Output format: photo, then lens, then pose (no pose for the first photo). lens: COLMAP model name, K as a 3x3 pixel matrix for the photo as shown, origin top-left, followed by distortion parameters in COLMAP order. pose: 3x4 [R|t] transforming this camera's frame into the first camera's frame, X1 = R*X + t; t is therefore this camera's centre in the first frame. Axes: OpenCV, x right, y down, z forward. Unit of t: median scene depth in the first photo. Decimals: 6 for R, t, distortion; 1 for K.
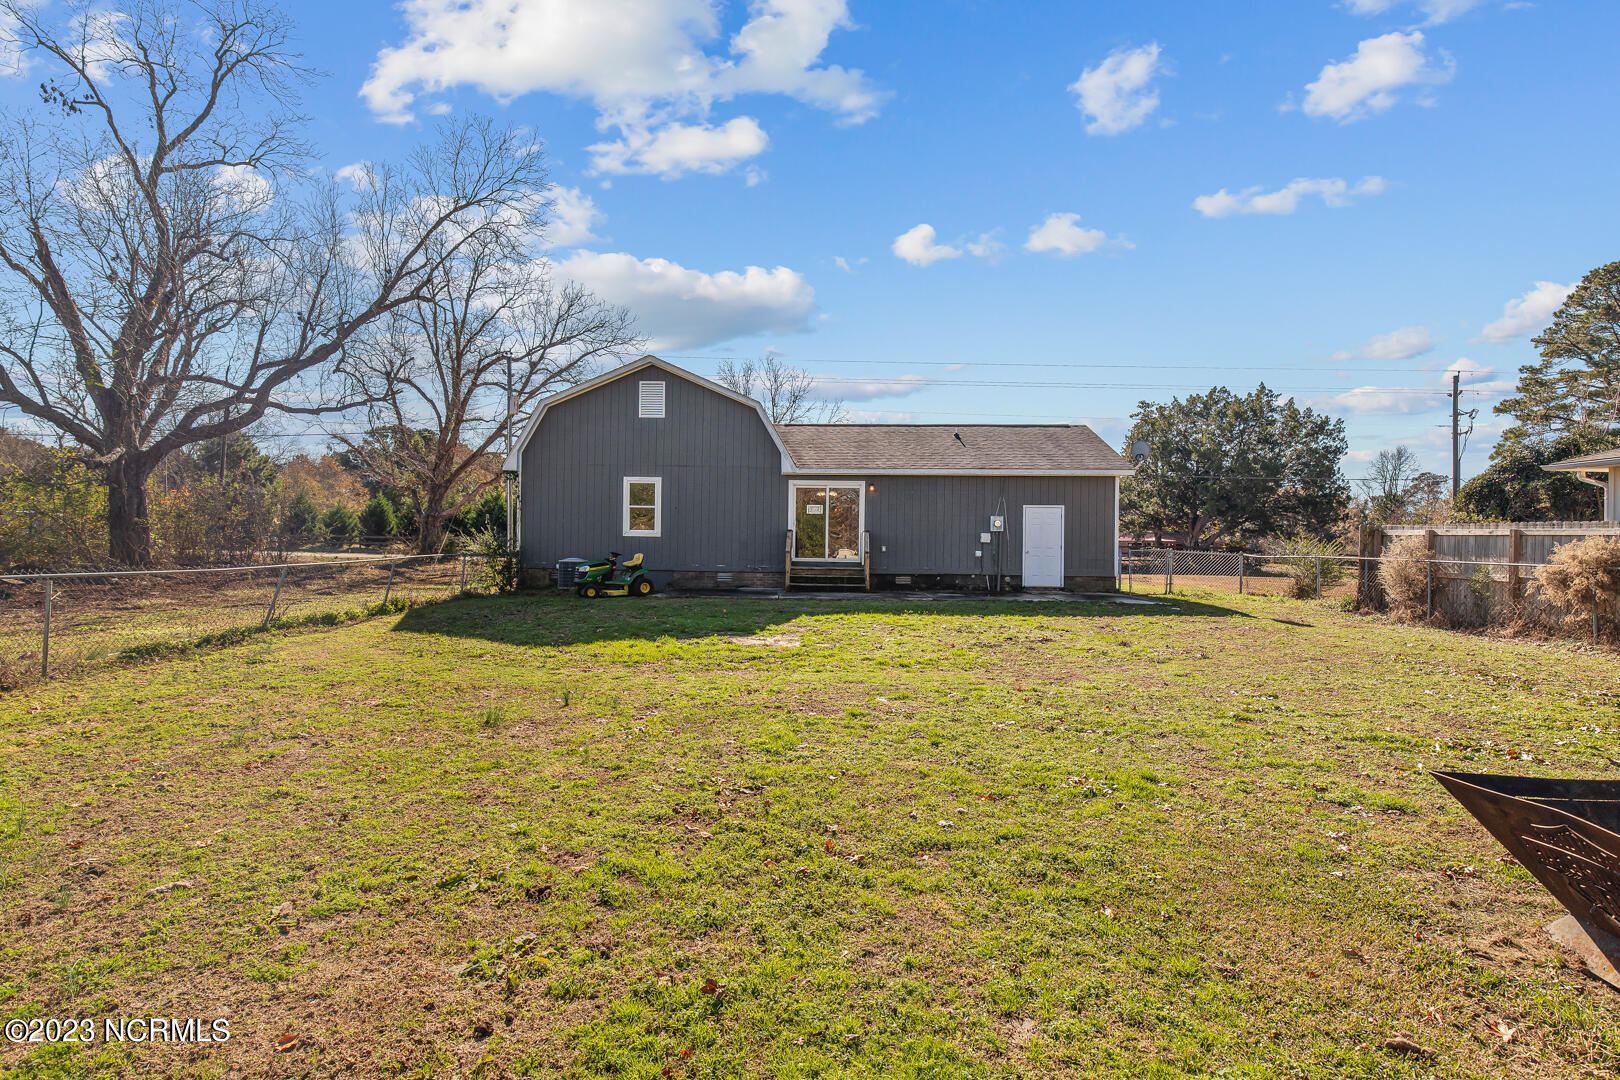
lens RADIAL K [[825.9, 0, 810.0], [0, 825.9, 540.0], [0, 0, 1]] dist [-0.003490, -0.000777]
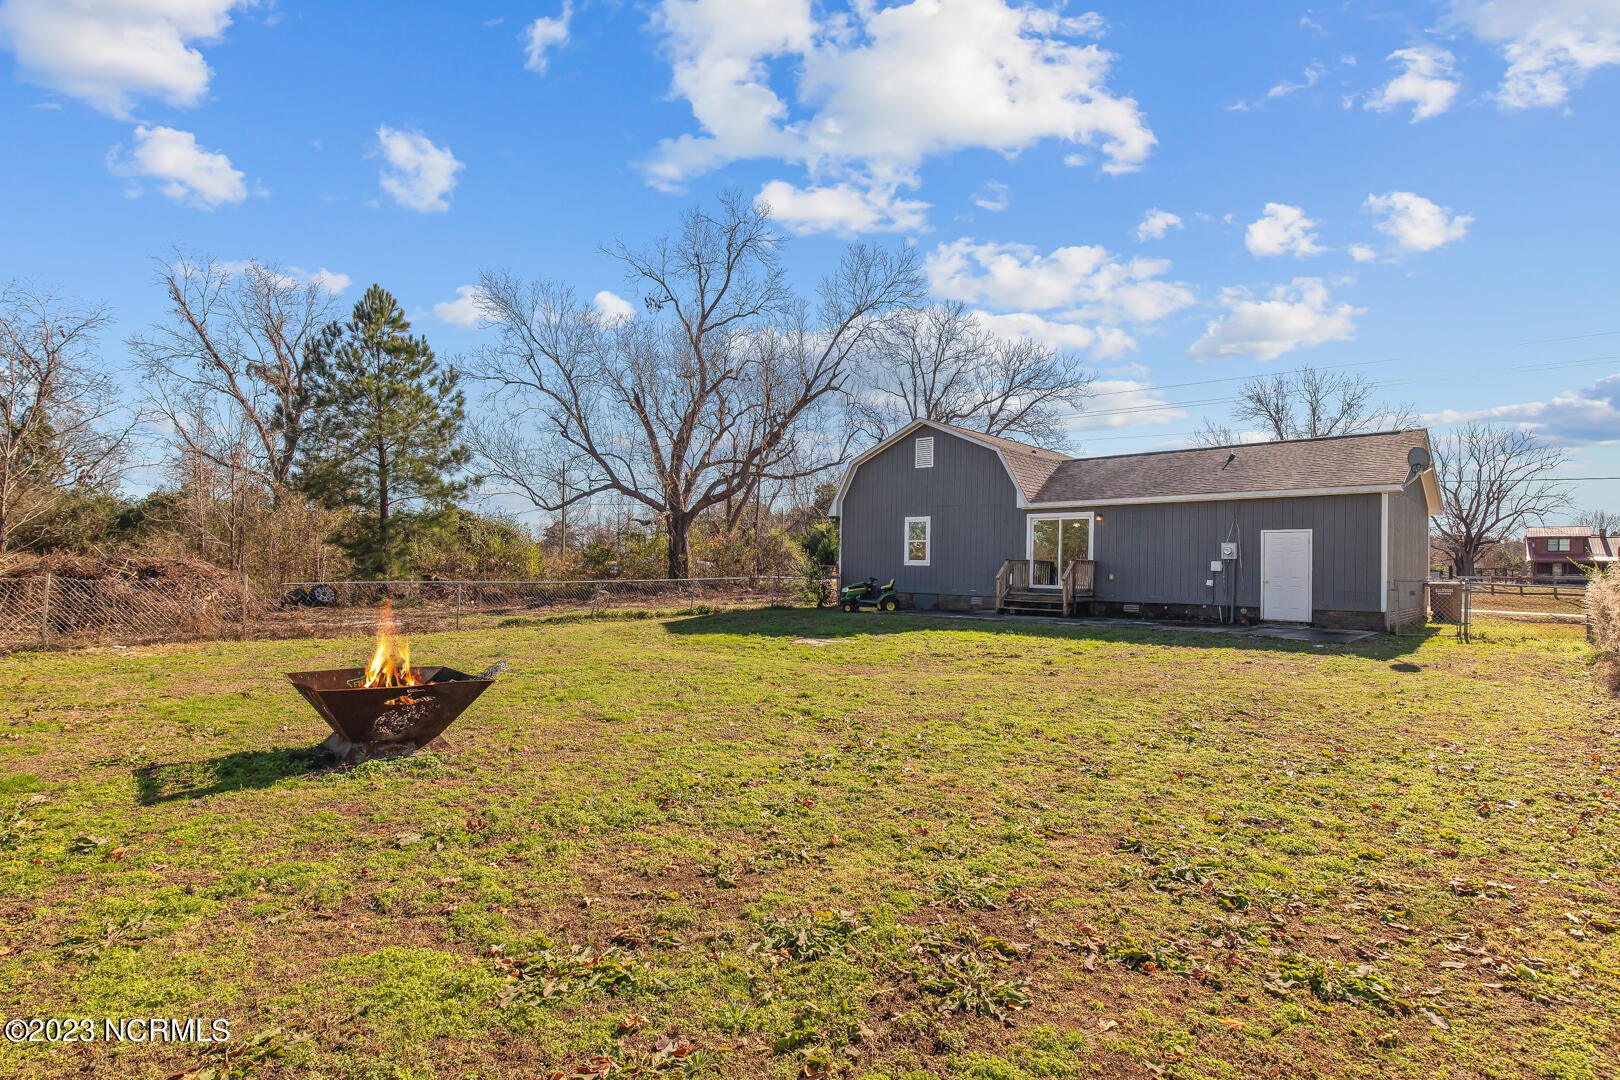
lens RADIAL K [[825.9, 0, 810.0], [0, 825.9, 540.0], [0, 0, 1]] dist [-0.003490, -0.000777]
pose [[0.745250, -0.024038, -0.666352, 0.495293], [-0.000812, 0.999317, -0.036958, 0.002774], [0.666785, 0.028084, 0.744721, -0.018776]]
